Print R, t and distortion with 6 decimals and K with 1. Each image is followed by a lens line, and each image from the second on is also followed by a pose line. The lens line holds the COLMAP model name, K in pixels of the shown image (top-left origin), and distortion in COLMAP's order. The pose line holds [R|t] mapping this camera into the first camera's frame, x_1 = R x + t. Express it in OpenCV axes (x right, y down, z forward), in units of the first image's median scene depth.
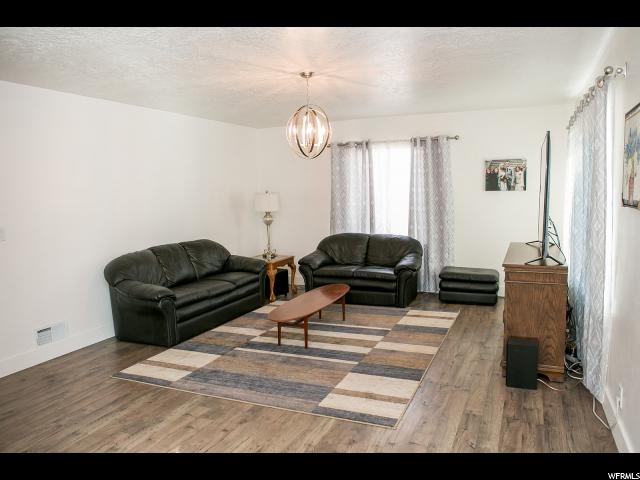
lens RADIAL K [[487.5, 0, 310.3], [0, 487.5, 240.5], [0, 0, 1]] dist [-0.128417, 0.106890]
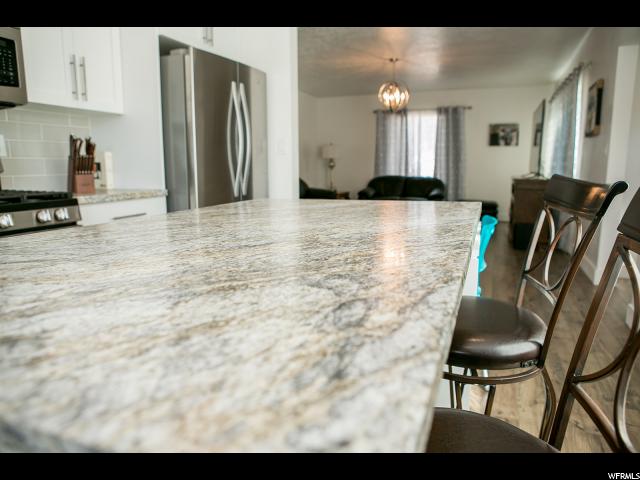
lens RADIAL K [[451.6, 0, 316.6], [0, 451.6, 239.4], [0, 0, 1]] dist [-0.111192, 0.093839]
pose [[0.998673, 0.012909, 0.049846, -0.208356], [-0.015851, 0.998127, 0.059091, 0.103220], [-0.048990, -0.059803, 0.997007, -0.305081]]
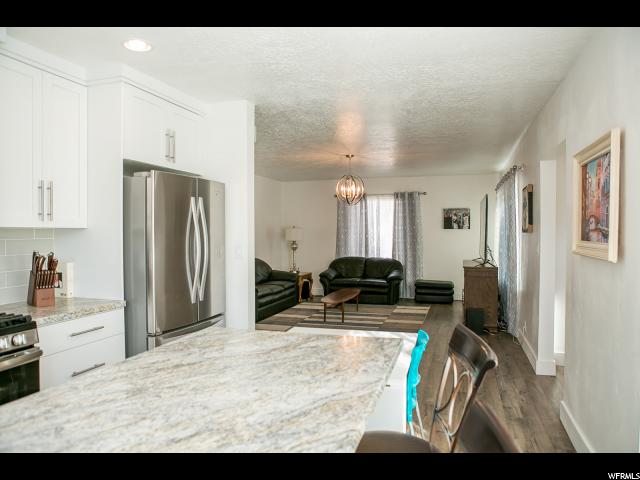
lens RADIAL K [[451.6, 0, 316.6], [0, 451.6, 239.4], [0, 0, 1]] dist [-0.111192, 0.093839]
pose [[0.993011, 0.021742, 0.115998, -0.192389], [-0.011477, 0.996015, -0.088441, 0.057555], [-0.117459, 0.086492, 0.989304, -0.340090]]
